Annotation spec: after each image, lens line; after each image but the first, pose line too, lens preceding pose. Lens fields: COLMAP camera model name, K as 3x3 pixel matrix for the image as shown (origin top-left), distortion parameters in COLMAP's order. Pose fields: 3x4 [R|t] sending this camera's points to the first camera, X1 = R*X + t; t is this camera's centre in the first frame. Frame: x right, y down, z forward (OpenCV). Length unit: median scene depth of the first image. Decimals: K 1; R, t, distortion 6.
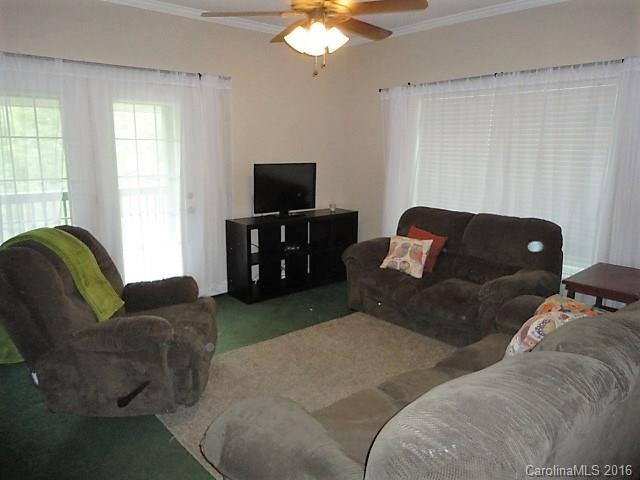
lens RADIAL K [[478.2, 0, 319.6], [0, 478.2, 240.0], [0, 0, 1]] dist [0.011150, 0.001231]
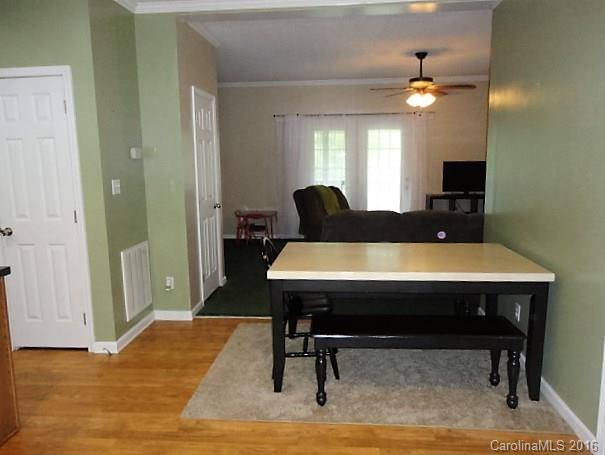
lens RADIAL K [[452.1, 0, 302.3], [0, 452.1, 227.1], [0, 0, 1]] dist [0.011150, 0.001231]
pose [[0.713279, 0.095683, -0.694318, 0.704044], [-0.121833, 0.992483, 0.011612, 0.122893], [0.690210, 0.076308, 0.719574, -0.509697]]
